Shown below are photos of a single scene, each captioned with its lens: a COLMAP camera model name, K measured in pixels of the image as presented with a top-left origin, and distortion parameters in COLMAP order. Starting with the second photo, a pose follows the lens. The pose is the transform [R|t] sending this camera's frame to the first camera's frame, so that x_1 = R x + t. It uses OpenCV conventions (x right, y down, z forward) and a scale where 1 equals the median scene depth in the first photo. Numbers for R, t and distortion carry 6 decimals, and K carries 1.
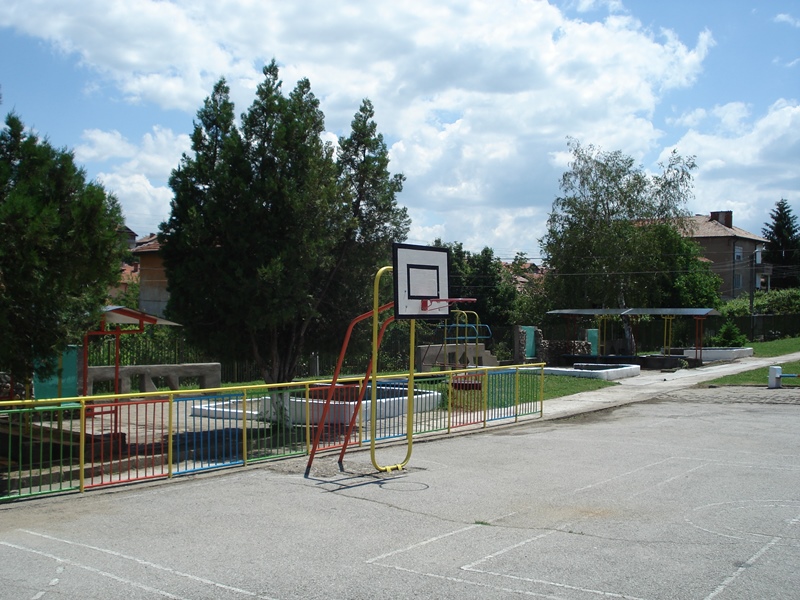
lens RADIAL K [[881.3, 0, 390.3], [0, 881.3, 298.6], [0, 0, 1]] dist [-0.068309, -0.097754]
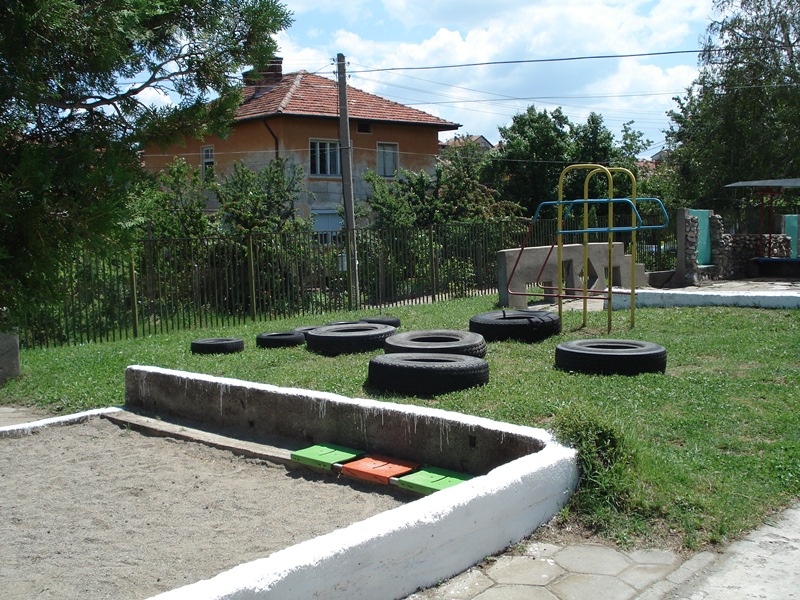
lens RADIAL K [[881.3, 0, 390.3], [0, 881.3, 298.6], [0, 0, 1]] dist [-0.068309, -0.097754]
pose [[0.994174, -0.016503, -0.106515, 0.018470], [0.028310, 0.993494, 0.110308, 0.020702], [0.104001, -0.112680, 0.988173, 0.415291]]
